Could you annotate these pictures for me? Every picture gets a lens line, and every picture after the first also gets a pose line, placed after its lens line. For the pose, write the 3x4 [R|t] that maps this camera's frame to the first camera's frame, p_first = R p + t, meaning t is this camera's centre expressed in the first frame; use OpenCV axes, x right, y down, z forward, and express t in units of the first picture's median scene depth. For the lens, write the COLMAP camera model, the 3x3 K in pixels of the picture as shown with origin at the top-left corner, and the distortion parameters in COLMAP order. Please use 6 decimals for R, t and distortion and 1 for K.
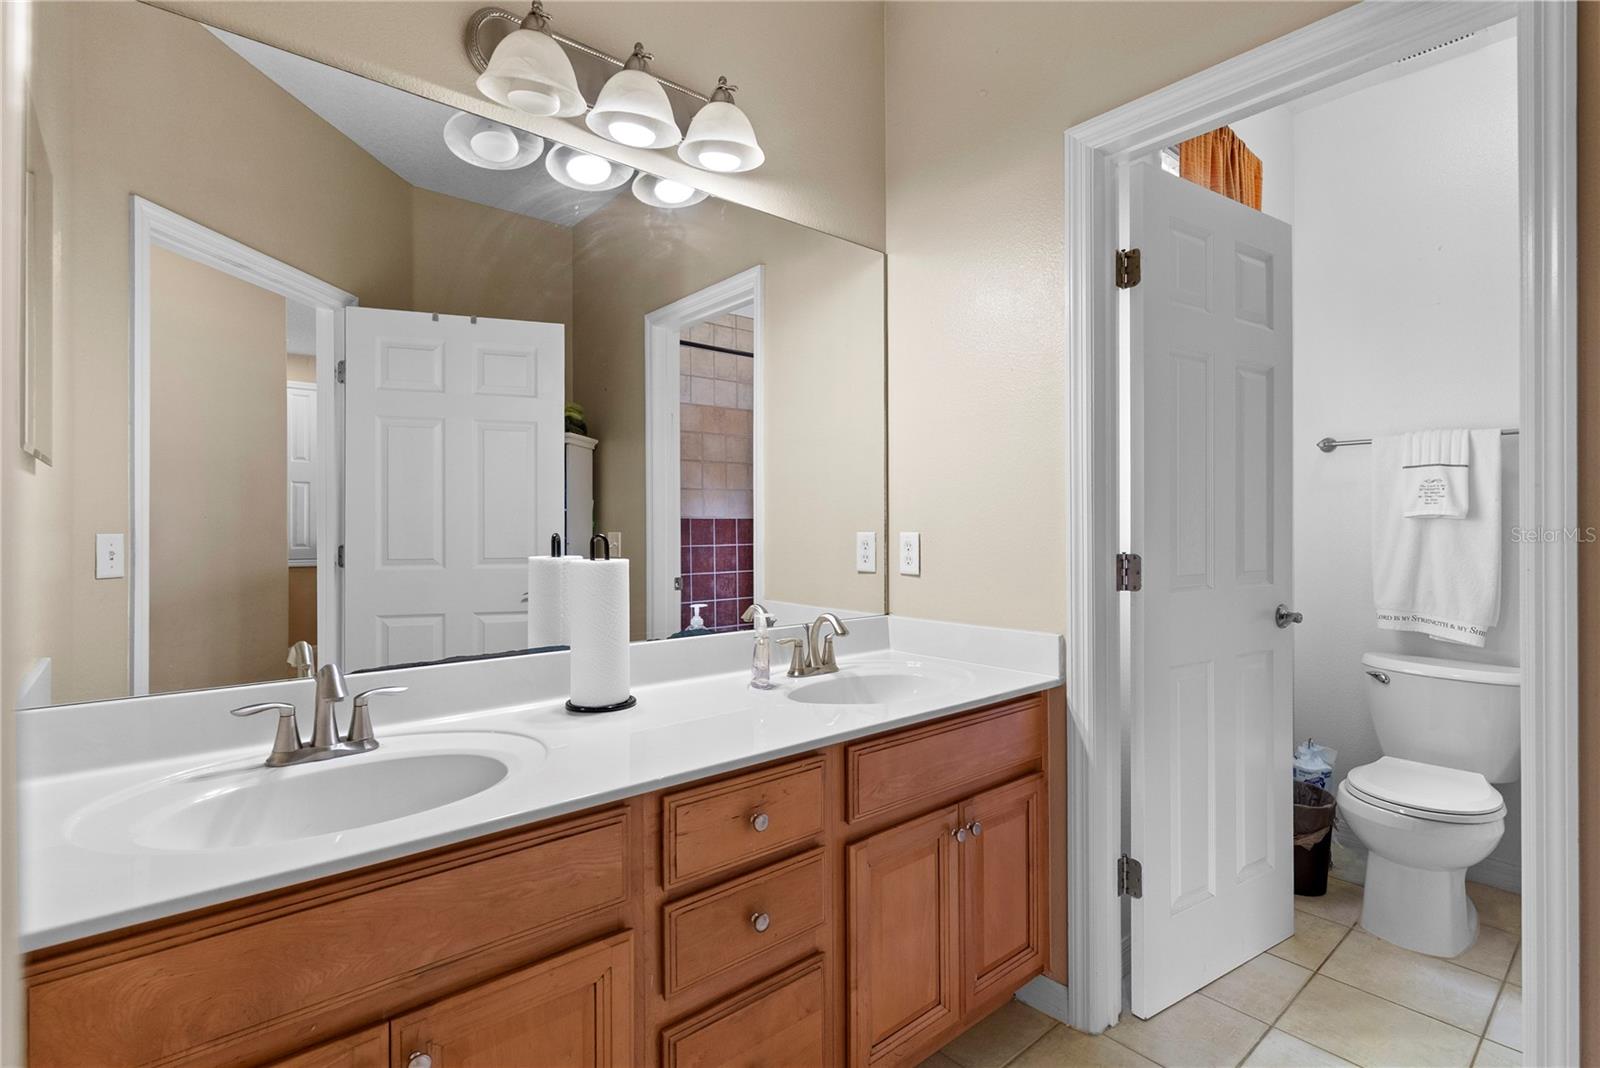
lens RADIAL K [[753.0, 0, 800.9], [0, 753.0, 523.3], [0, 0, 1]] dist [0.000553, -0.000818]
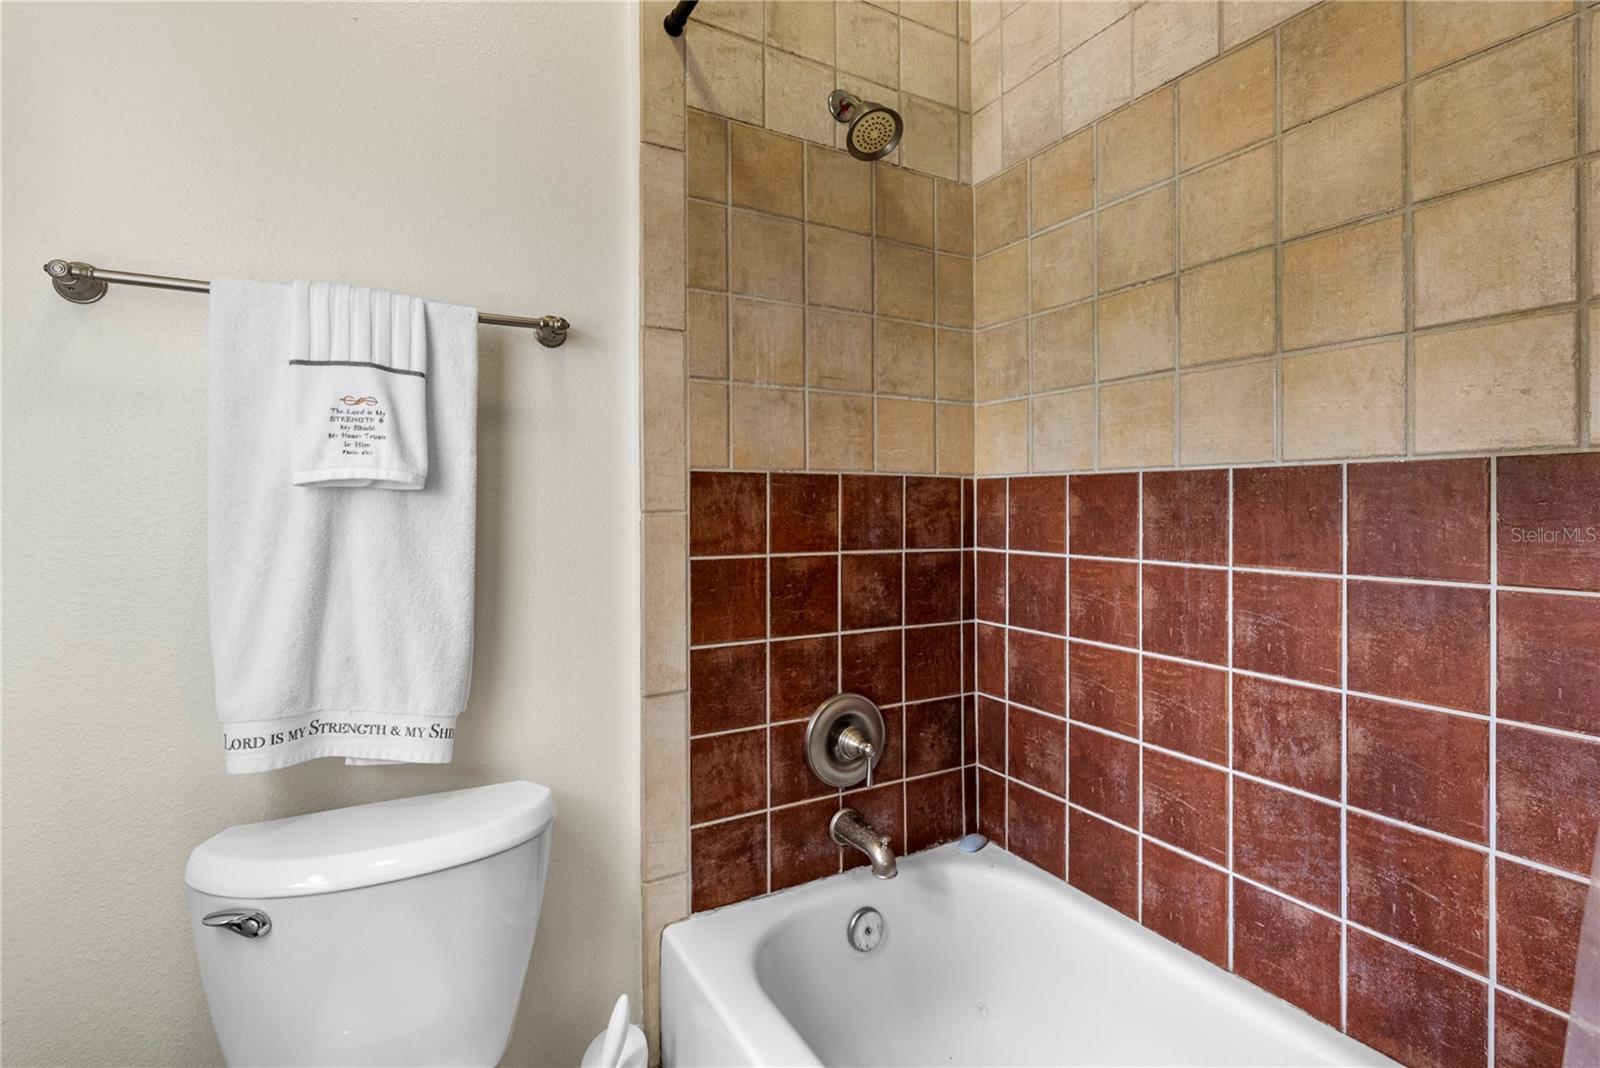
lens RADIAL K [[753.0, 0, 803.6], [0, 753.0, 500.4], [0, 0, 1]] dist [0.000553, -0.000818]
pose [[0.182636, 0.007558, 0.983152, 0.463236], [0.000689, 0.999969, -0.007816, 0.004051], [-0.983180, 0.002105, 0.182625, 0.670382]]
